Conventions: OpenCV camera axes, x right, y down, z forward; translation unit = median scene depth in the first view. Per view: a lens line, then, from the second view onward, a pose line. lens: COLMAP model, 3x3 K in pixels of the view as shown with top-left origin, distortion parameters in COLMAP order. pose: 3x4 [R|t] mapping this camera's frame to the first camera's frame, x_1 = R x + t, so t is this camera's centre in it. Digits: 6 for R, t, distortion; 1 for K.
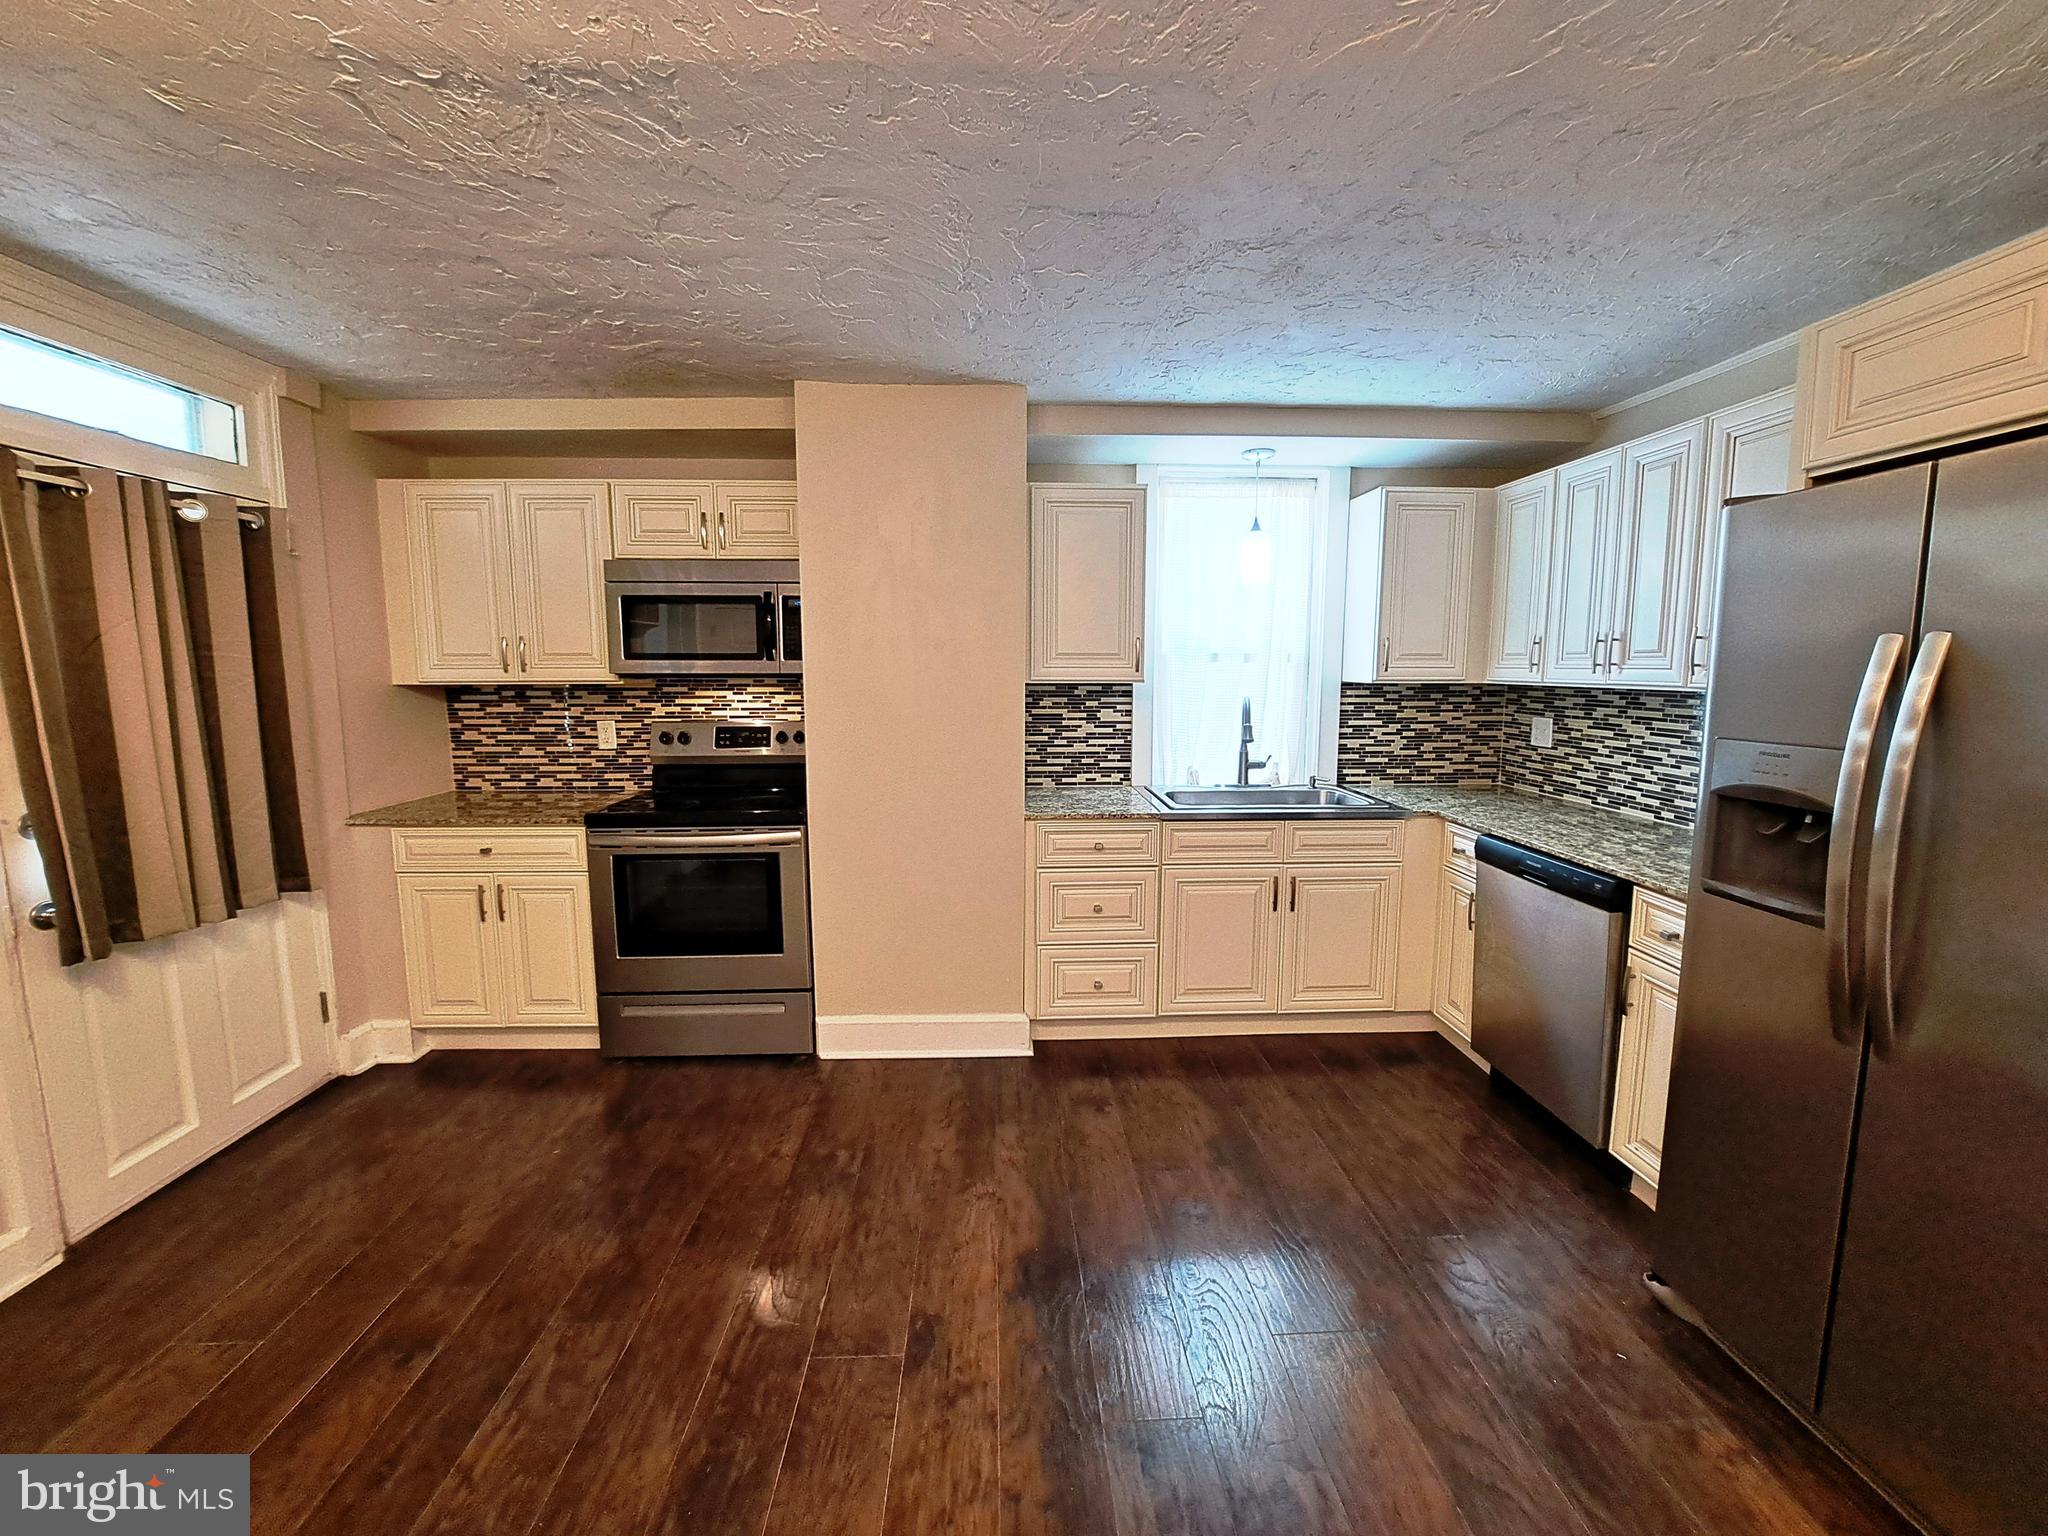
lens RADIAL K [[809.2, 0, 1034.5], [0, 809.2, 760.3], [0, 0, 1]] dist [-0.018503, 0.000662]
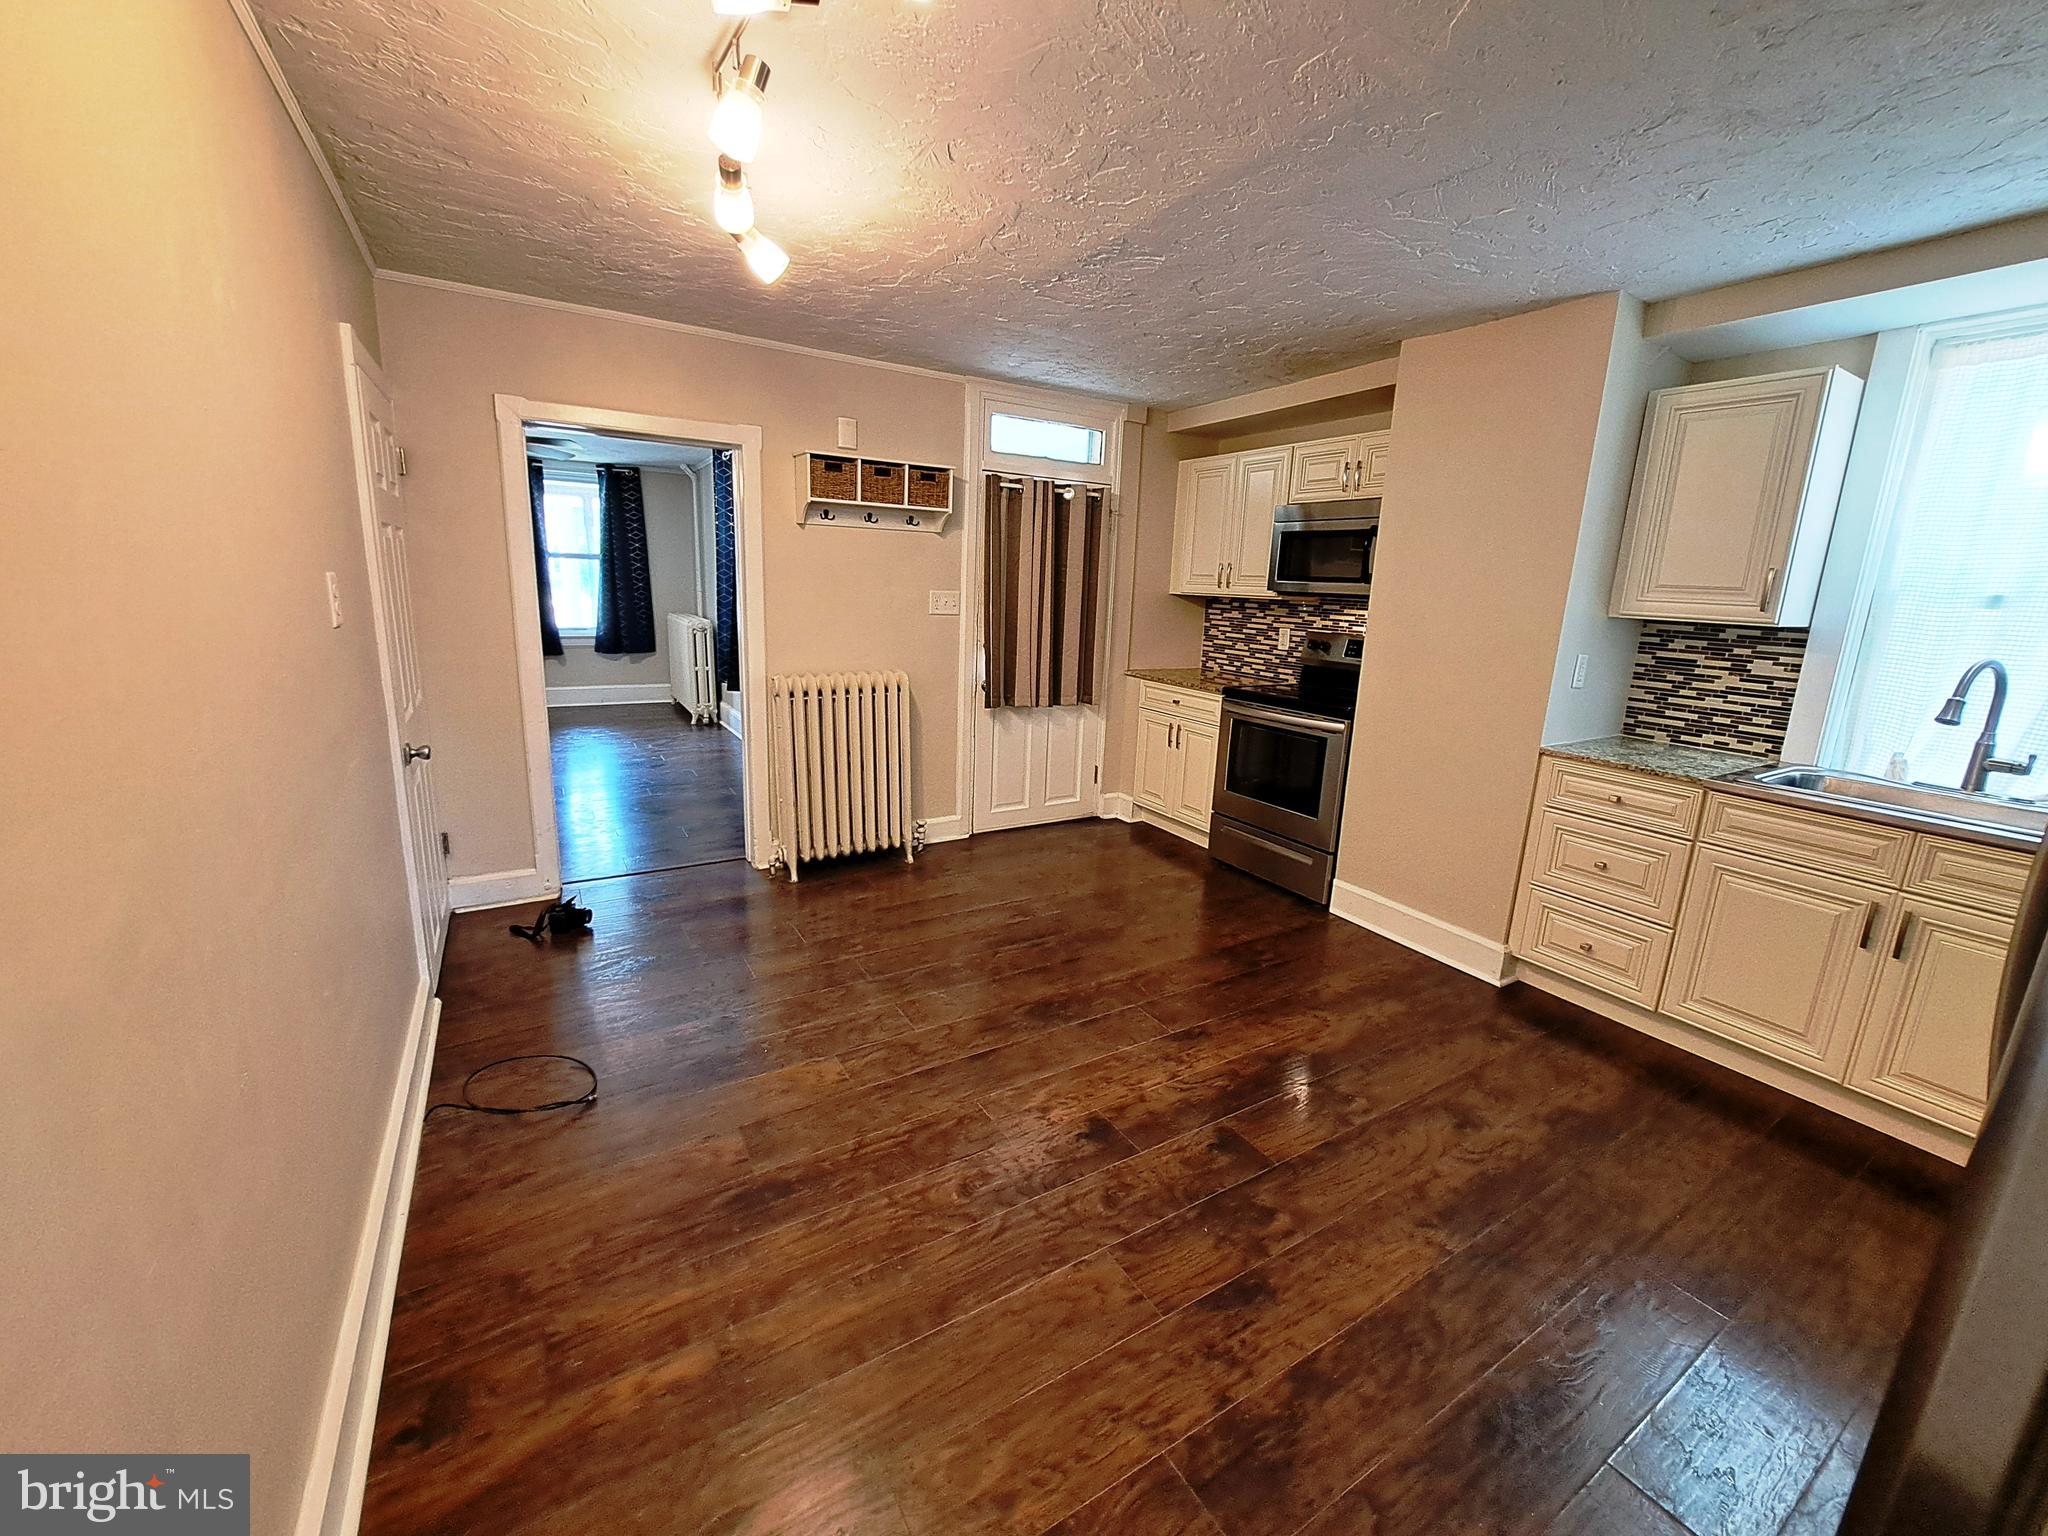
lens RADIAL K [[809.2, 0, 1032.2], [0, 809.2, 754.6], [0, 0, 1]] dist [-0.018503, 0.000662]
pose [[0.479475, 0.201860, -0.854024, 0.527470], [-0.143823, 0.978101, 0.150441, 0.016684], [0.865690, 0.050696, 0.498007, -0.015861]]
